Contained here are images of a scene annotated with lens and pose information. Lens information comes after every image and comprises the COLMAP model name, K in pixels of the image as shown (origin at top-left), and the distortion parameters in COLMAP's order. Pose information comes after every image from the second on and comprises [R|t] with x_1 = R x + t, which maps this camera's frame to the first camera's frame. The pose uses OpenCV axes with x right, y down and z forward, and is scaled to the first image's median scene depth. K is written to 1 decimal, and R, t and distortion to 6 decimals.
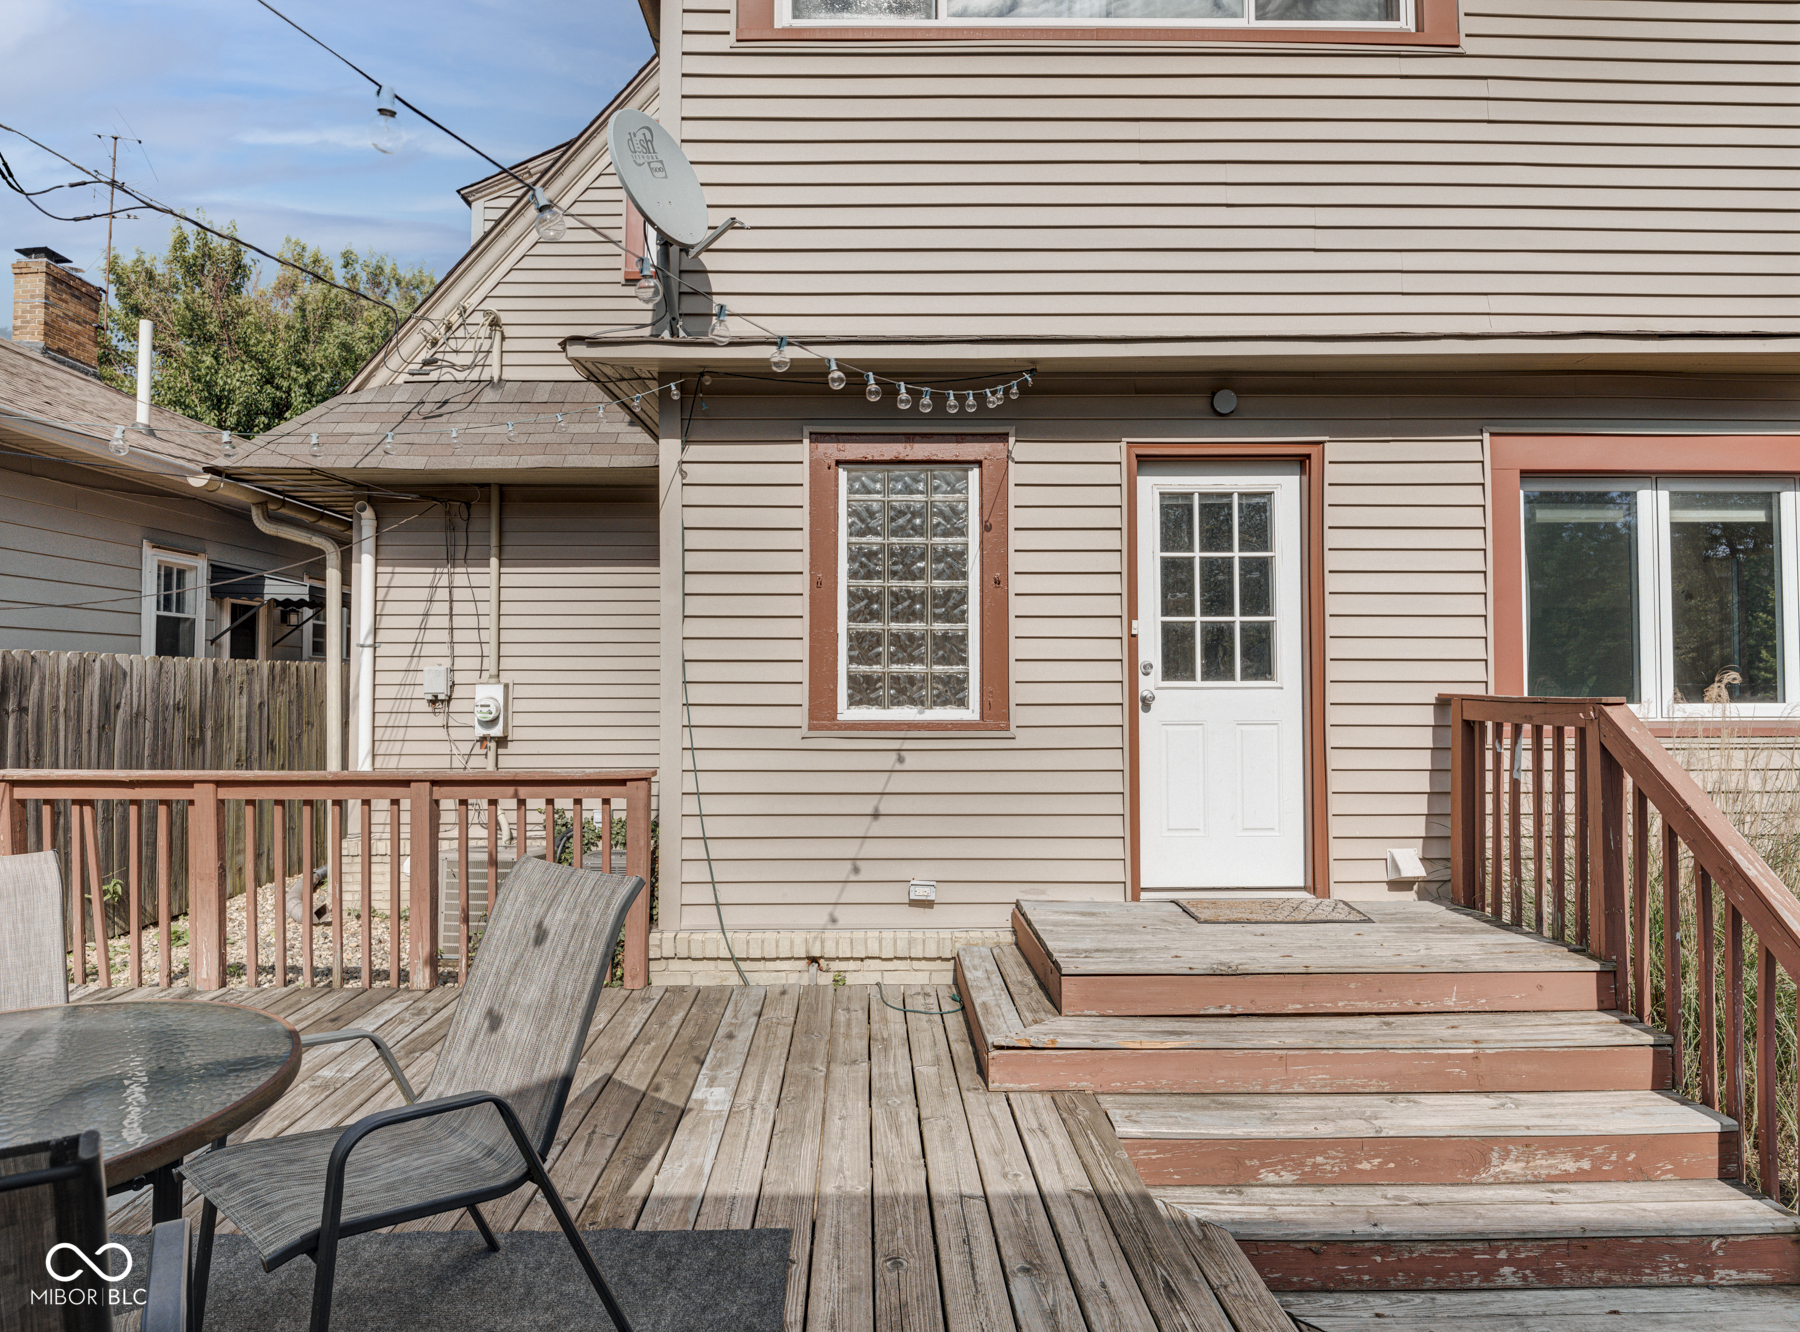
lens RADIAL K [[1006.9, 0, 900.4], [0, 1006.9, 671.0], [0, 0, 1]] dist [-0.004691, -0.003852]
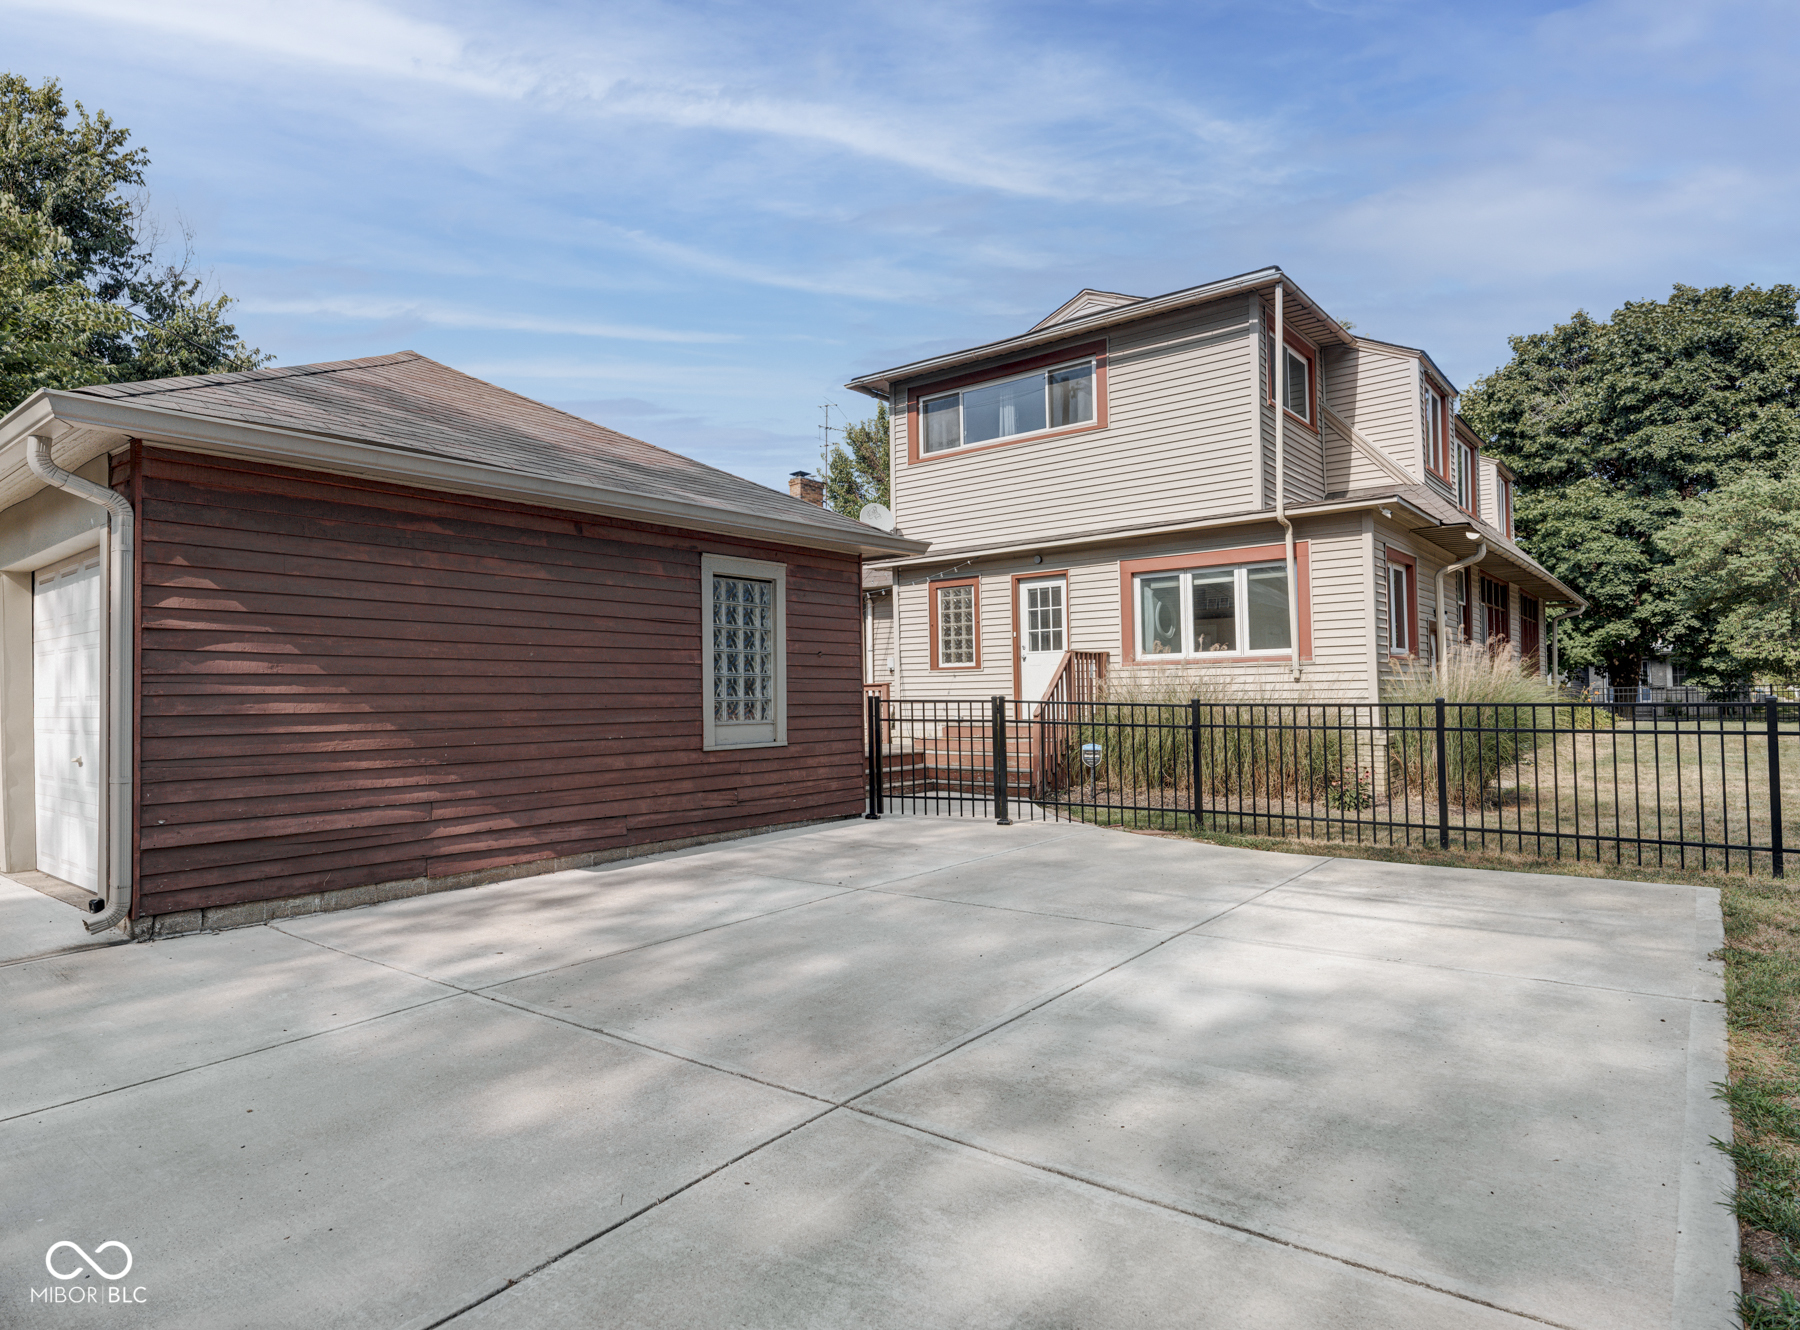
lens RADIAL K [[1006.9, 0, 900.4], [0, 1006.9, 670.0], [0, 0, 1]] dist [-0.004691, -0.003852]
pose [[0.786114, -0.026740, -0.617503, 1.849811], [0.021832, 0.999642, -0.015495, 0.105474], [0.617696, -0.001300, 0.786416, -1.639008]]
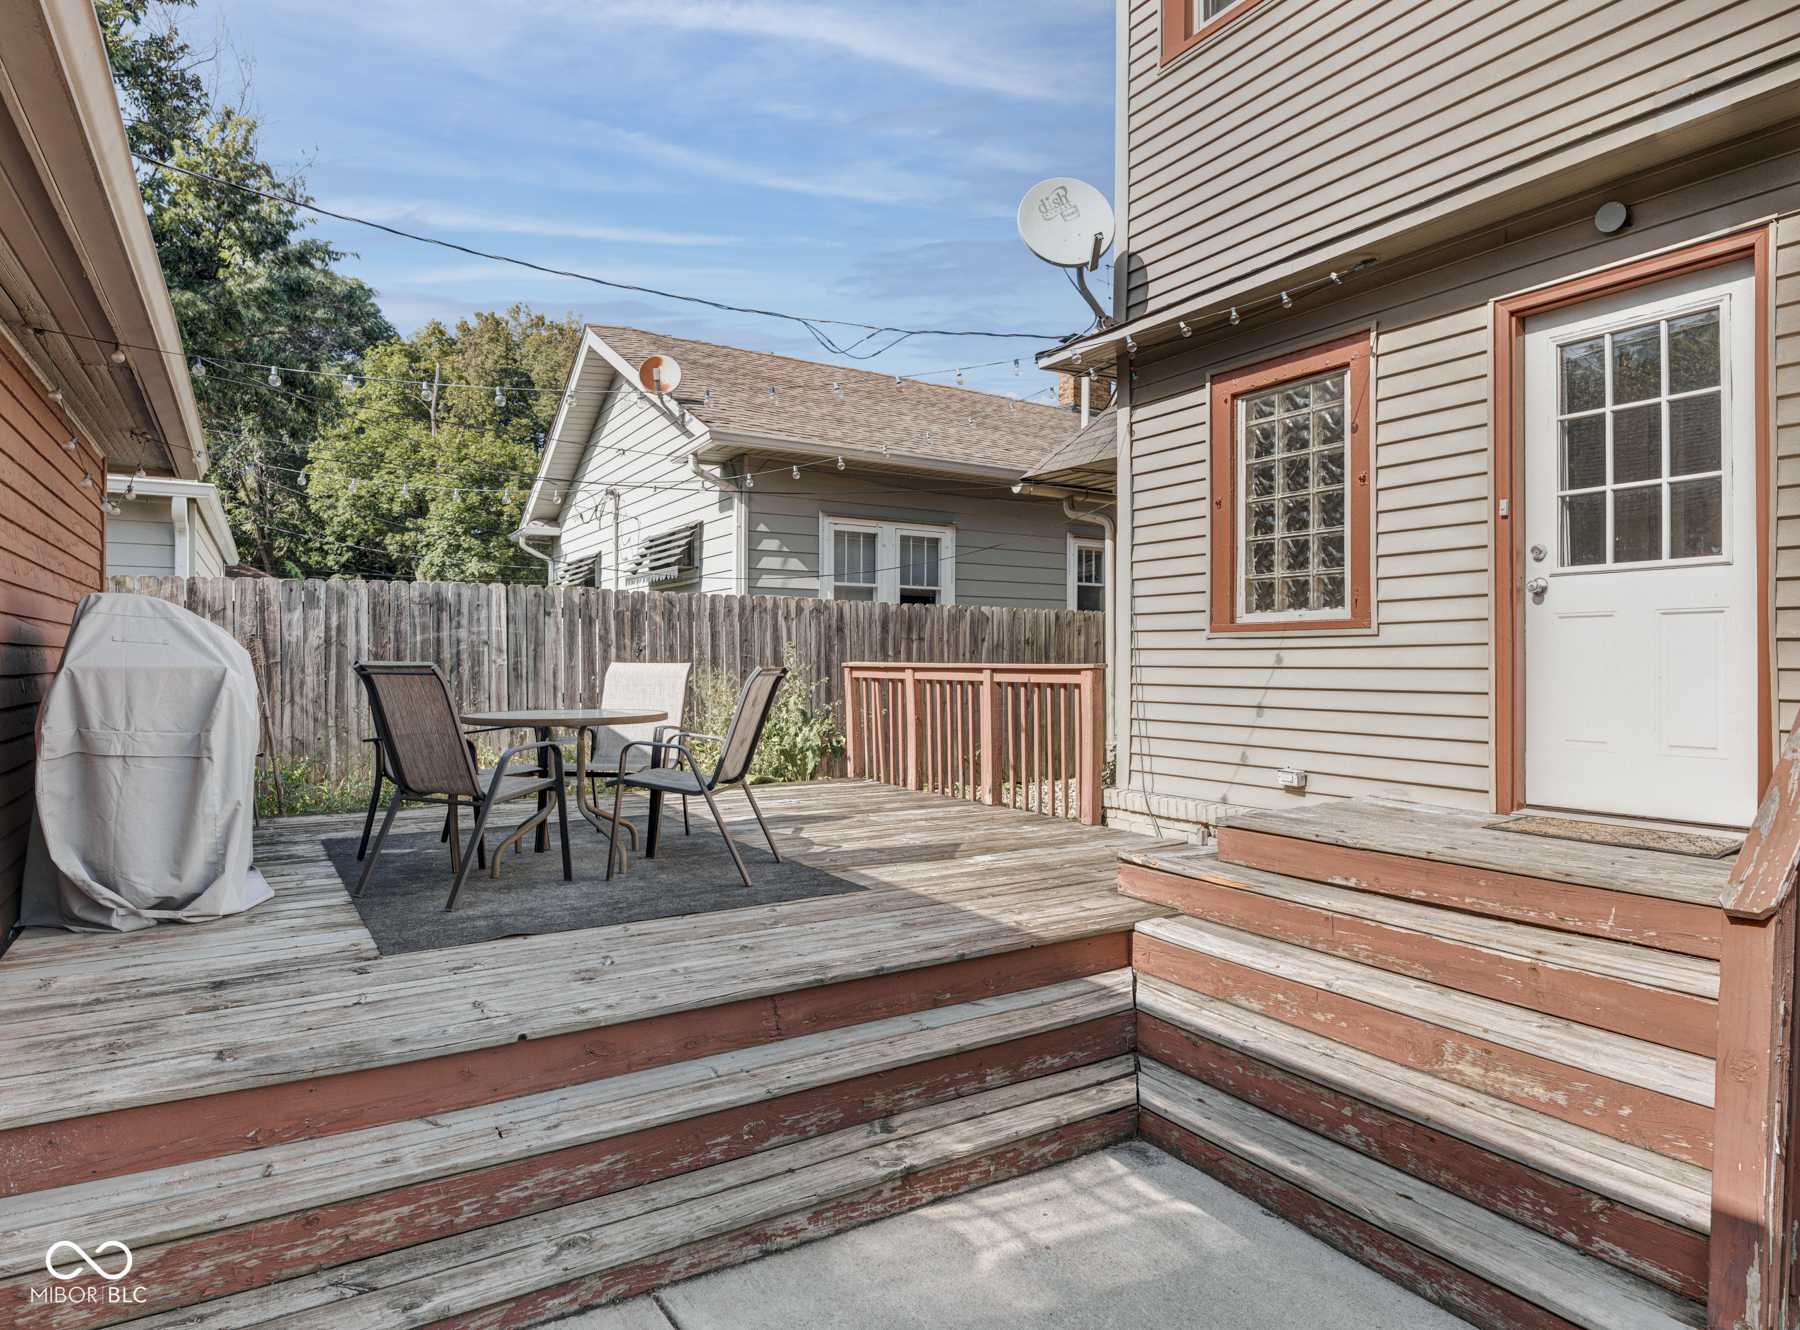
lens RADIAL K [[1002.6, 0, 900.0], [0, 1002.6, 665.0], [0, 0, 1]] dist [-0.002012, -0.001531]
pose [[0.533737, 0.004605, -0.845638, 0.692387], [0.011356, 0.999856, 0.012612, 0.077485], [0.845574, -0.016334, 0.533608, 0.071320]]
